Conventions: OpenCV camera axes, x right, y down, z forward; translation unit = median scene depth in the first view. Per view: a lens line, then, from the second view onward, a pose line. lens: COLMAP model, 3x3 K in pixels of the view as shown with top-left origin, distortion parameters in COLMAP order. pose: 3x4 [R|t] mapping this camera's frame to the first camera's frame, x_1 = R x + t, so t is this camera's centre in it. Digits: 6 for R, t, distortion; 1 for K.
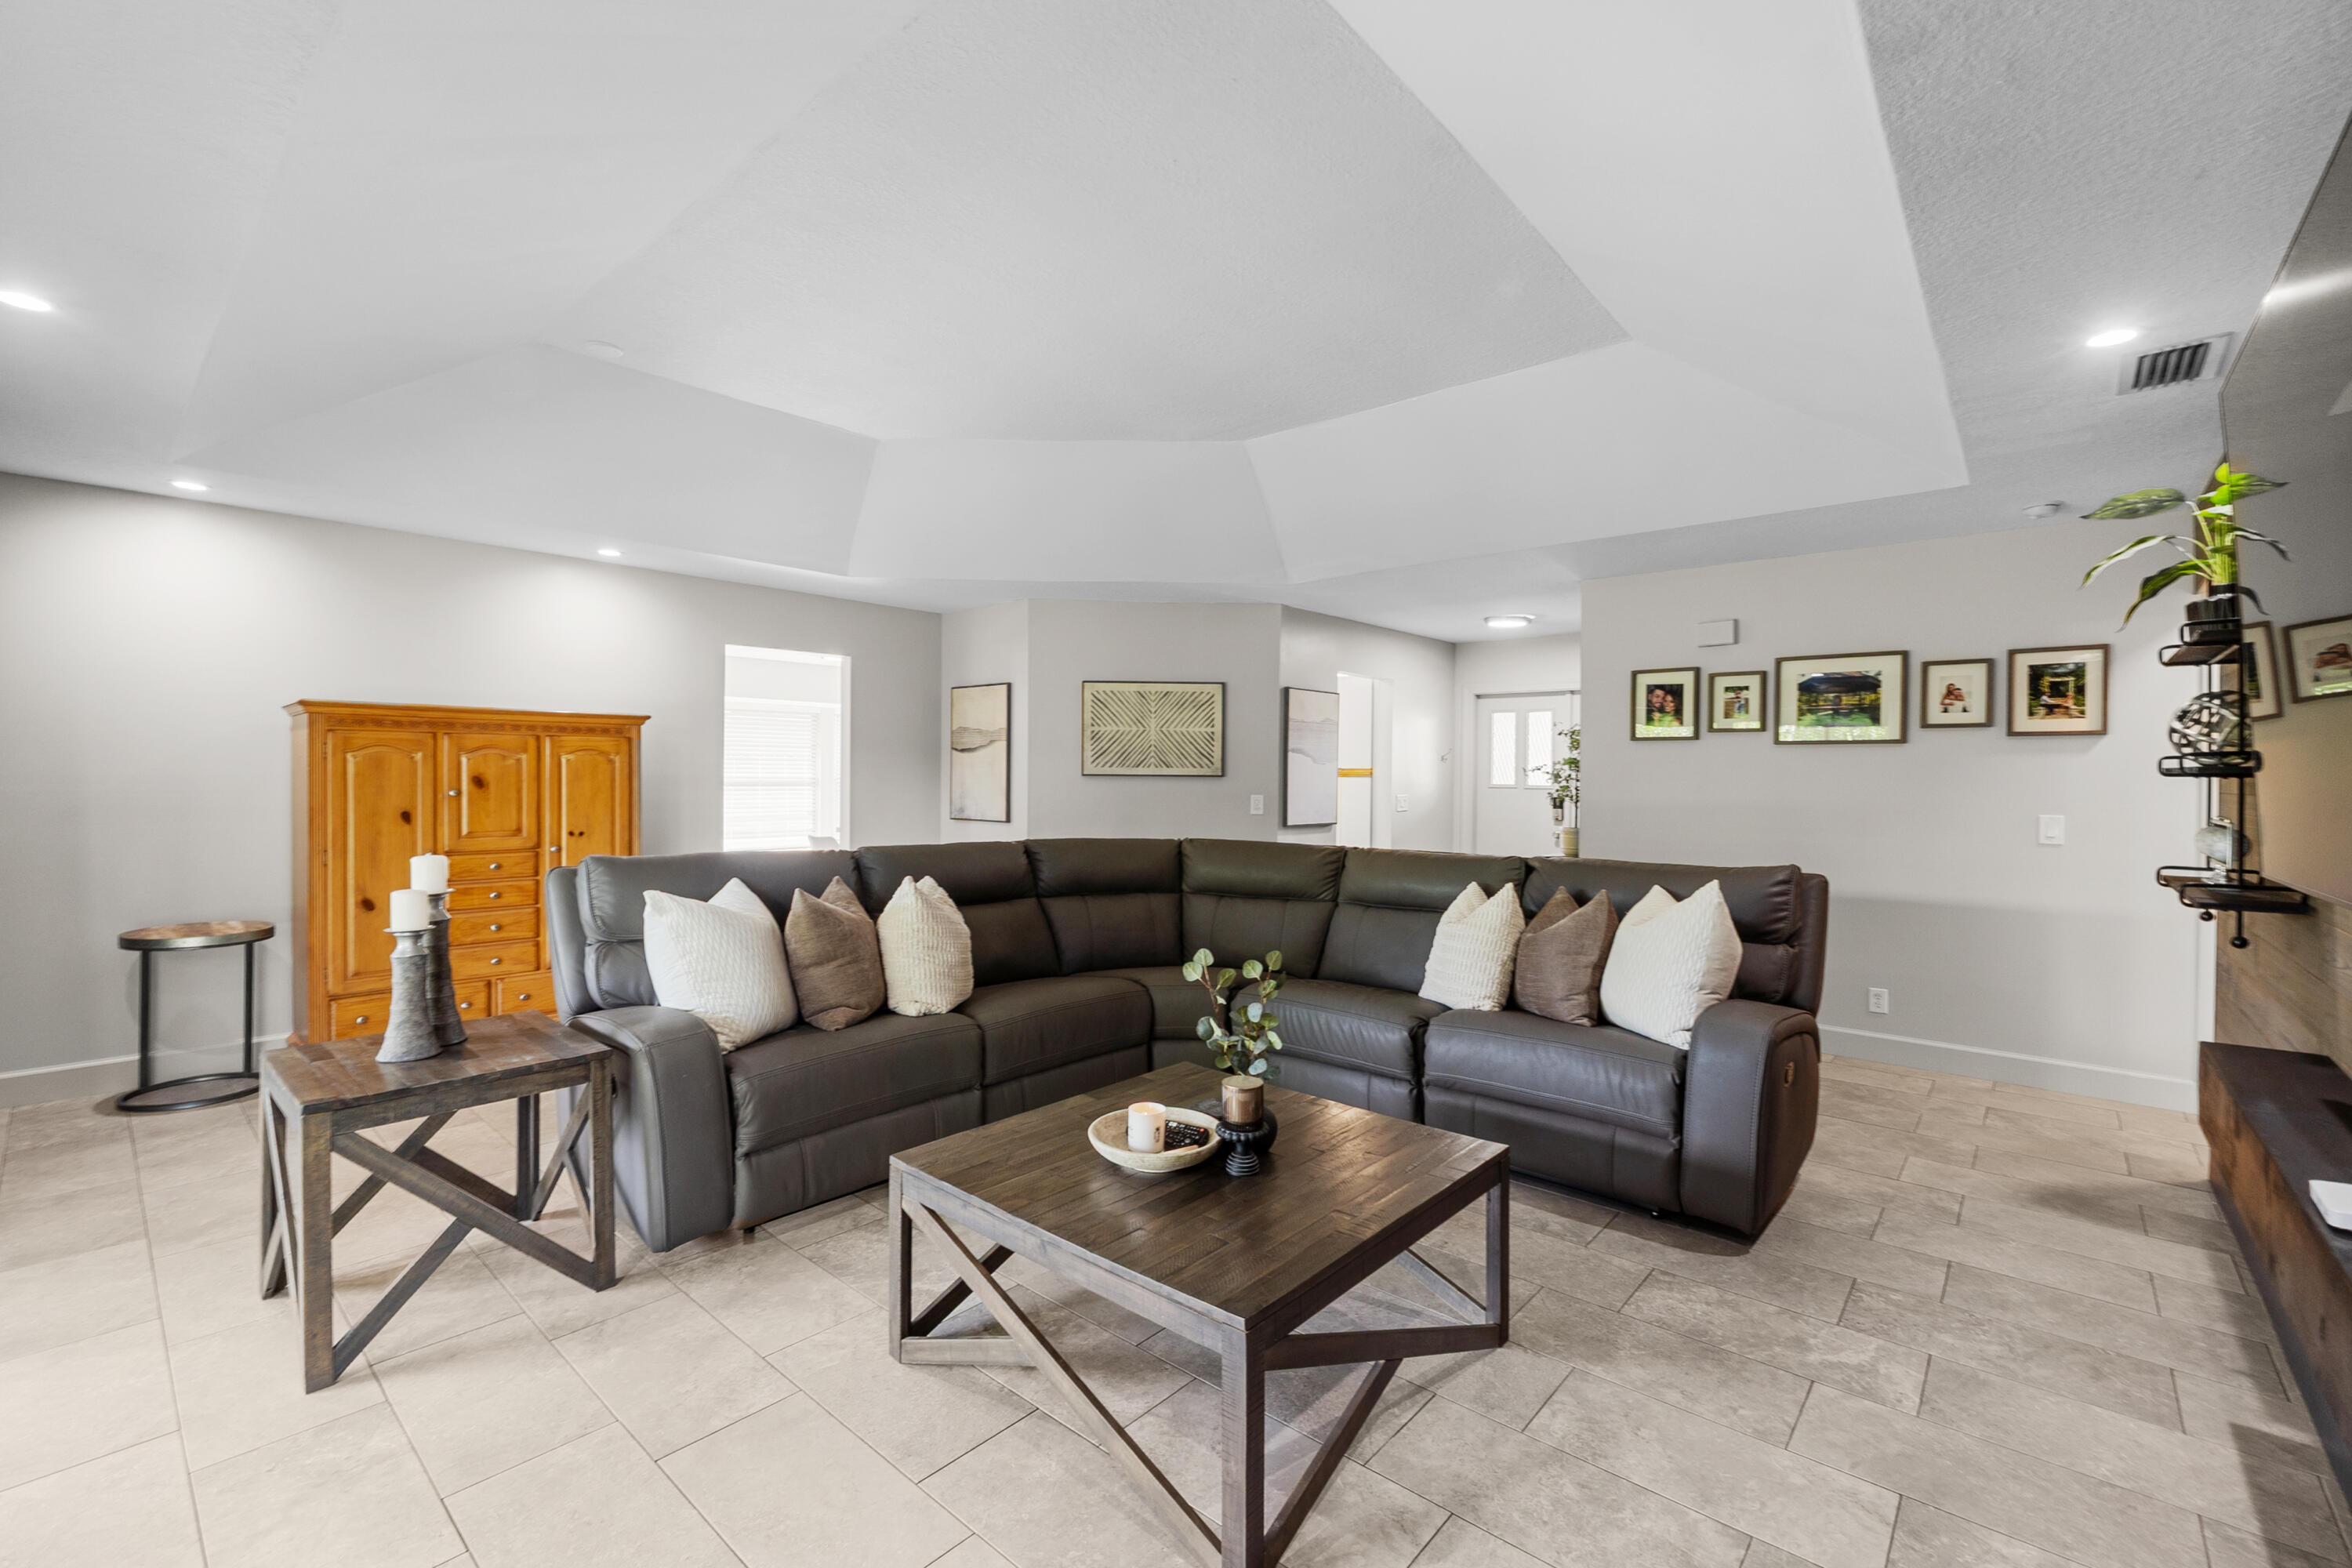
lens RADIAL K [[1002.2, 0, 1175.1], [0, 1002.2, 786.3], [0, 0, 1]] dist [-0.003075, -0.000898]
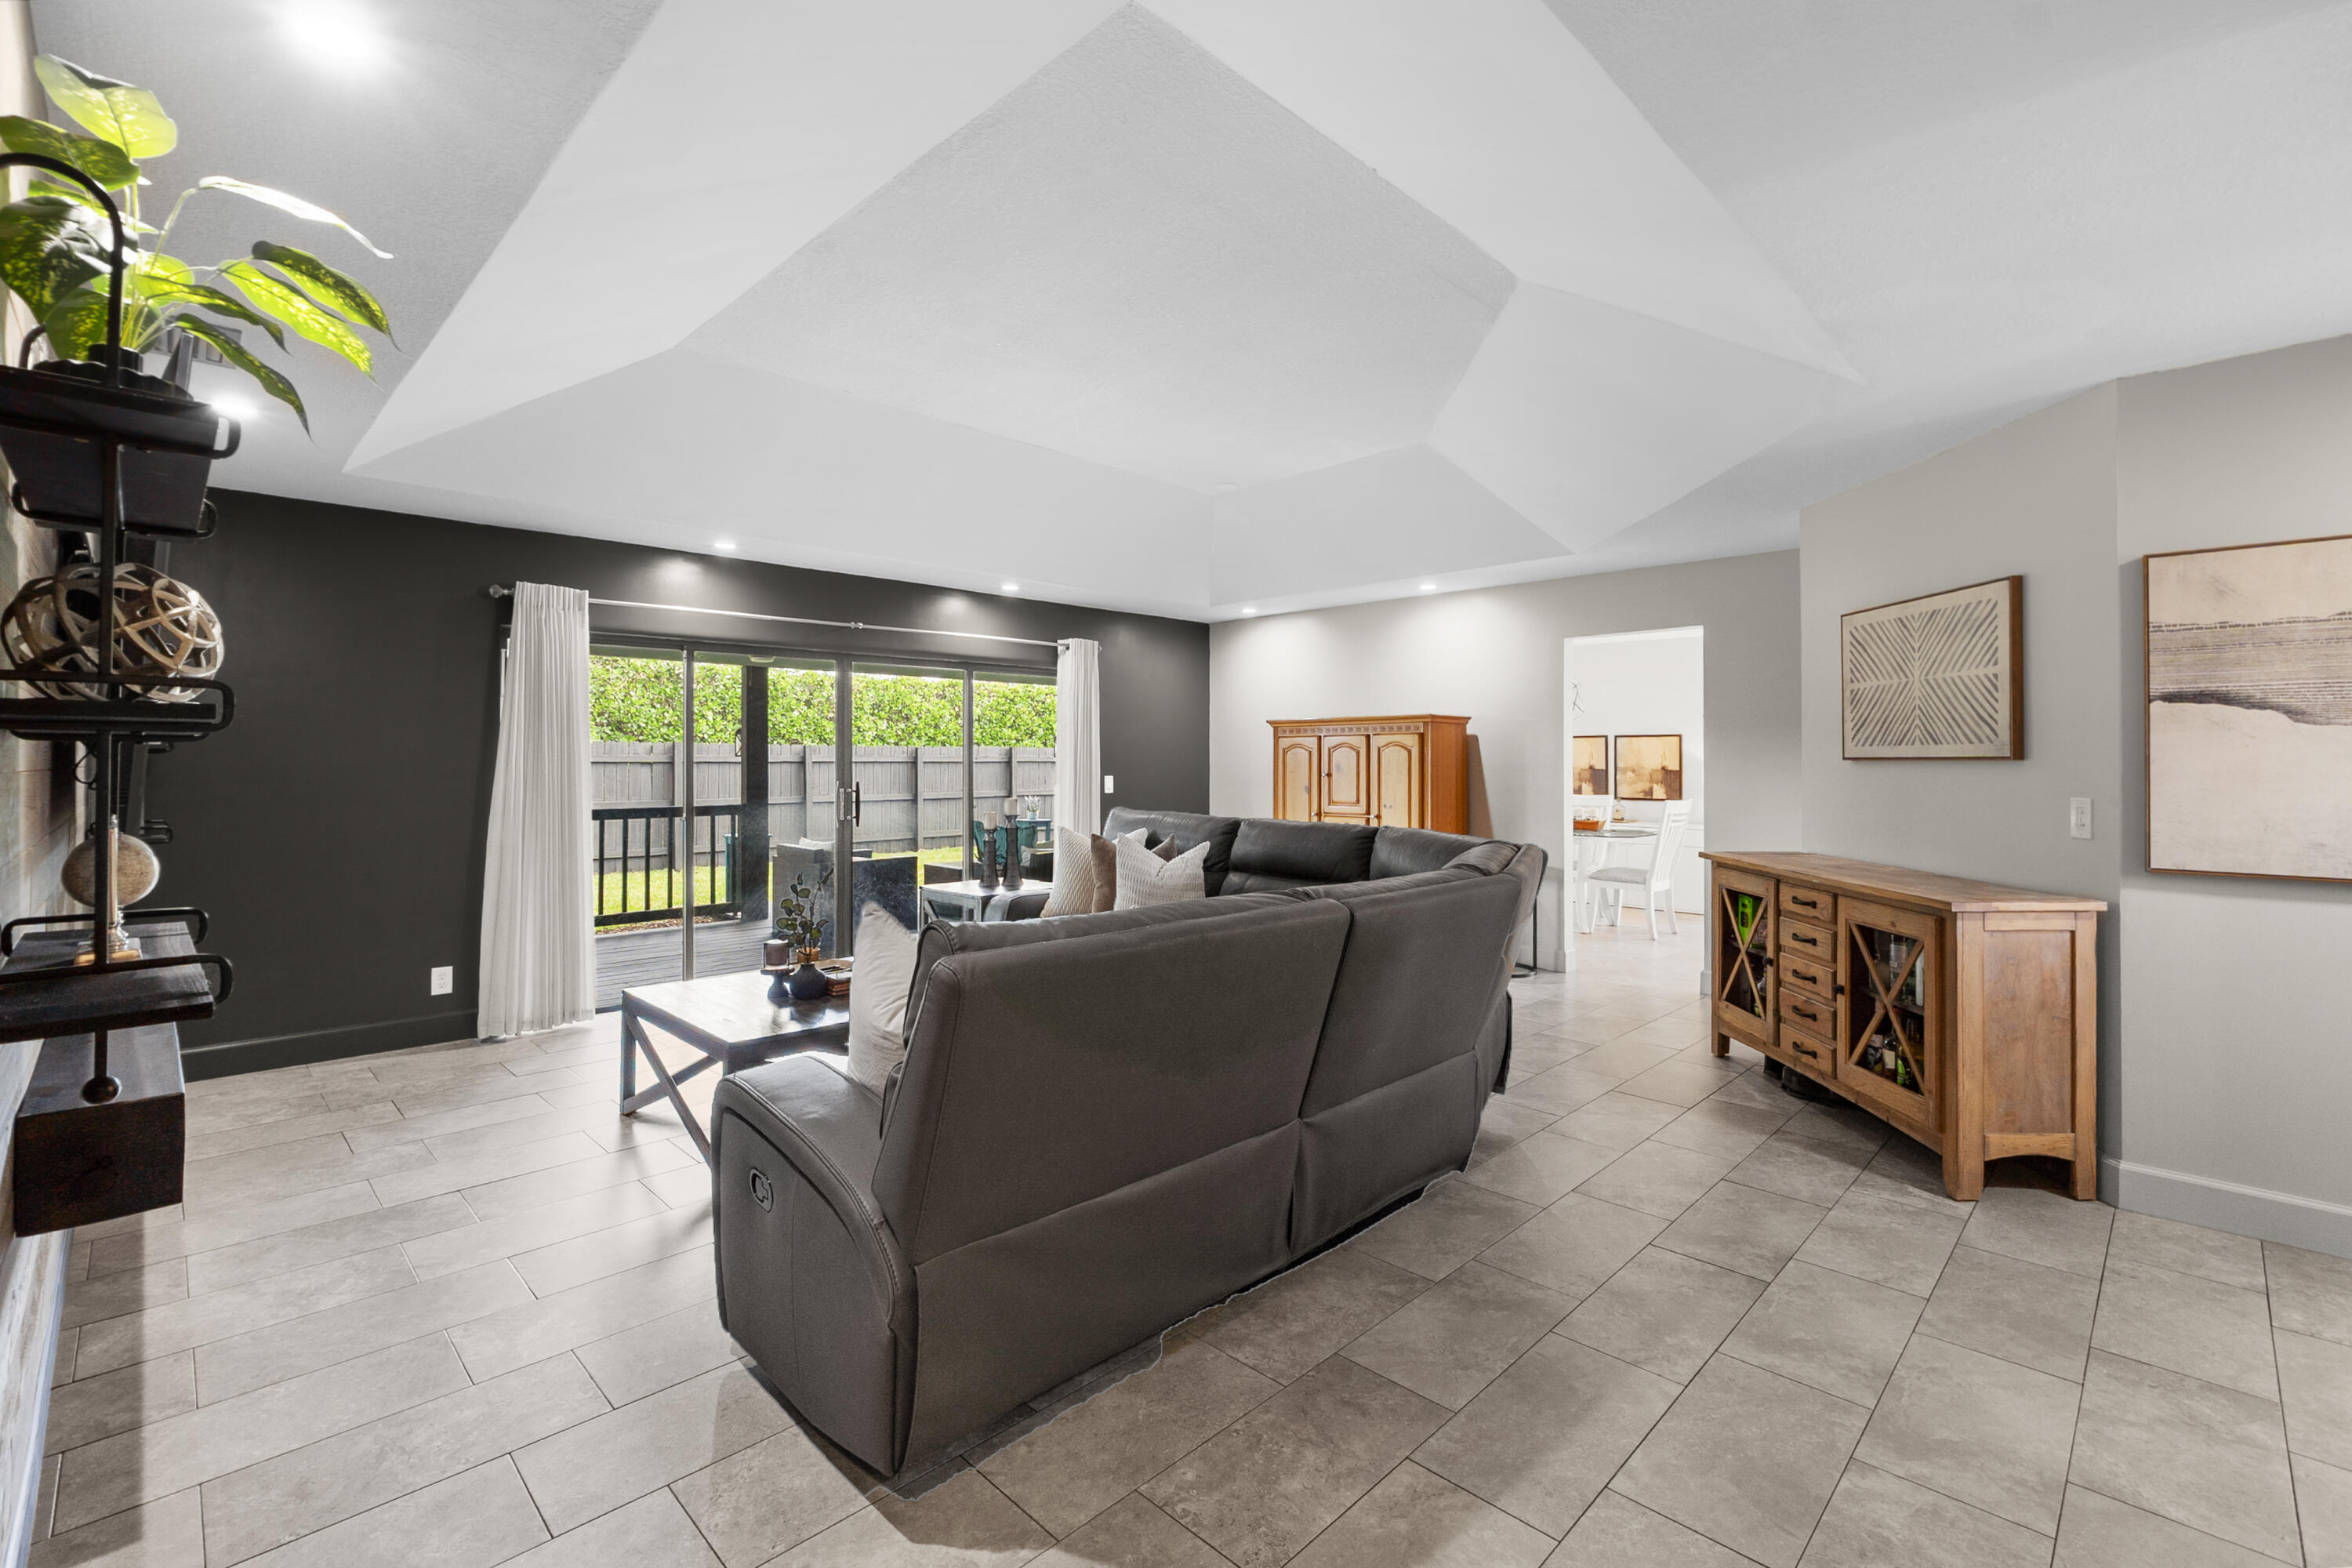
lens RADIAL K [[1002.2, 0, 1186.5], [0, 1002.2, 782.7], [0, 0, 1]] dist [-0.003075, -0.000898]
pose [[-0.053150, 0.013975, -0.998489, 0.583322], [-0.009029, 0.999854, 0.014475, -0.001276], [0.998546, 0.009784, -0.053016, 0.607333]]
